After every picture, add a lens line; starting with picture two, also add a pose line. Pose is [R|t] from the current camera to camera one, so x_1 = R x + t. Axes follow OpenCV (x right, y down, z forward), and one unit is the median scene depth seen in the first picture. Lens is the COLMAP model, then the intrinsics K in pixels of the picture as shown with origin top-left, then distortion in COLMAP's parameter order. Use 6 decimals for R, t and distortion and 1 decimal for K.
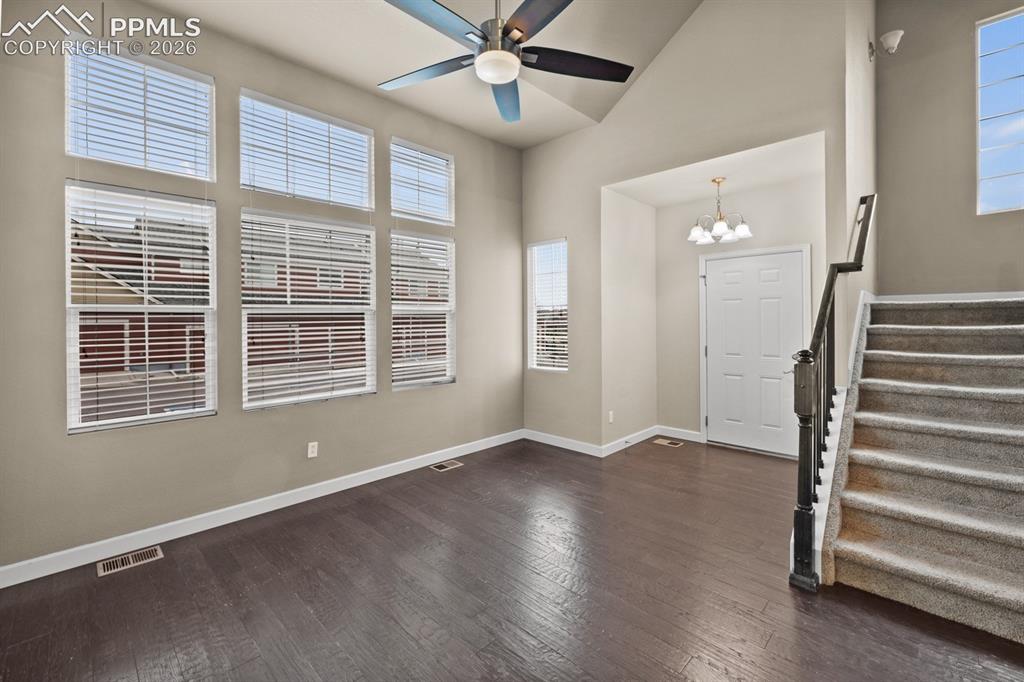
lens RADIAL K [[434.0, 0, 505.0], [0, 434.0, 320.6], [0, 0, 1]] dist [-0.000194, -0.000261]
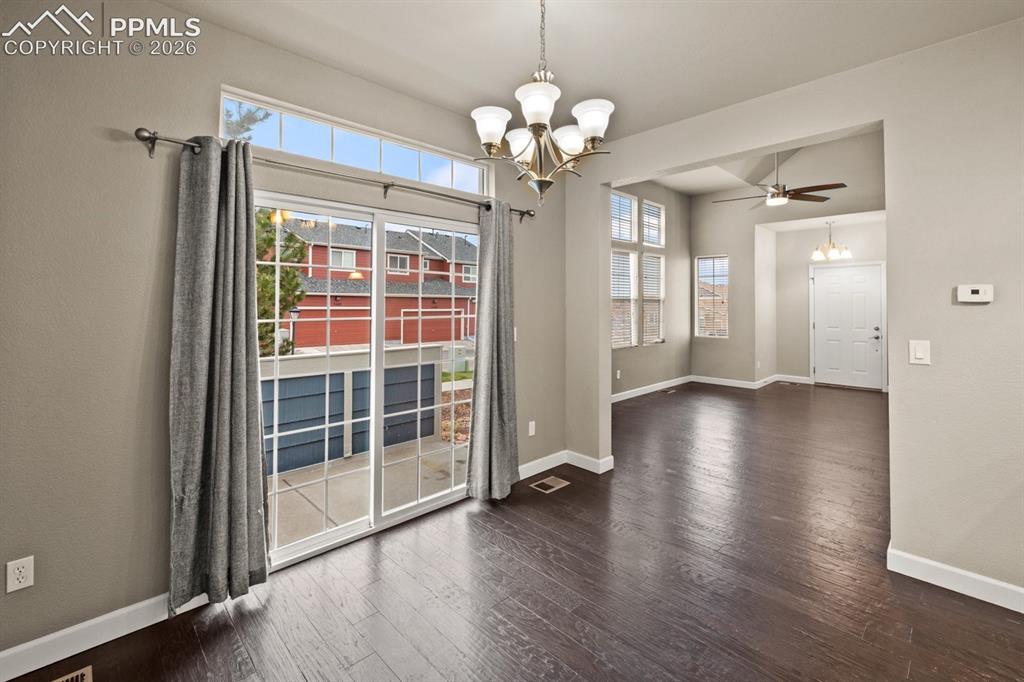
lens RADIAL K [[445.4, 0, 507.3], [0, 445.4, 298.6], [0, 0, 1]] dist [0.000382, 0.000065]
pose [[0.999818, 0.008310, -0.017169, -0.744416], [-0.008537, 0.999876, -0.013230, 0.003314], [0.017057, 0.013375, 0.999765, -0.760854]]
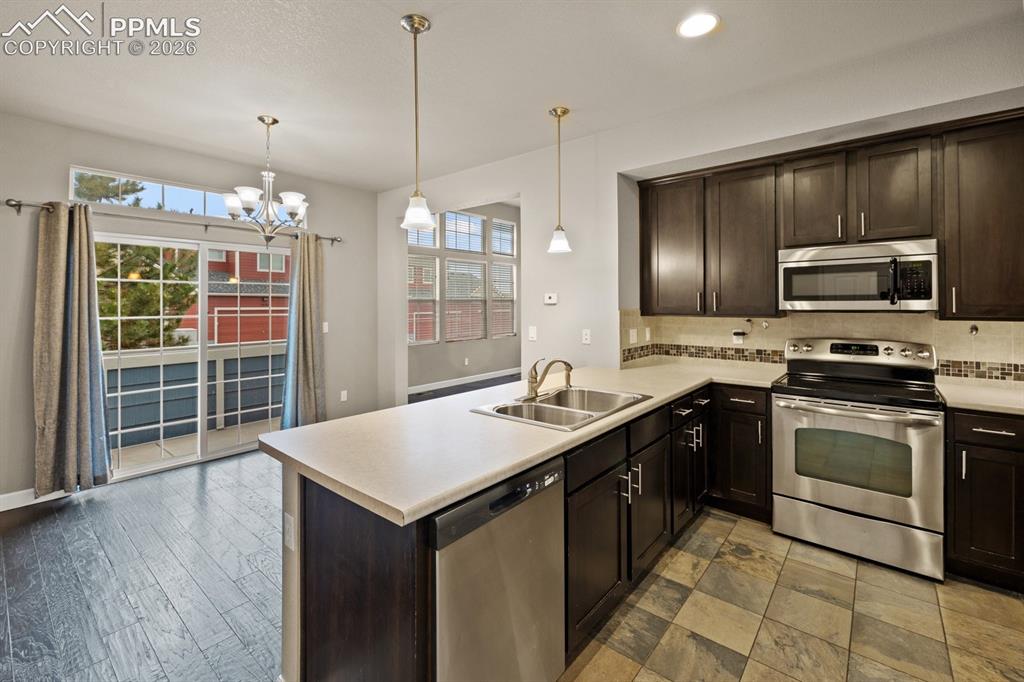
lens RADIAL K [[444.8, 0, 508.3], [0, 444.8, 304.6], [0, 0, 1]] dist [-0.000619, -0.000208]
pose [[0.996336, 0.003825, 0.085445, -0.360073], [-0.003931, 0.999992, 0.001078, -0.002939], [-0.085440, -0.001410, 0.996342, -1.125418]]
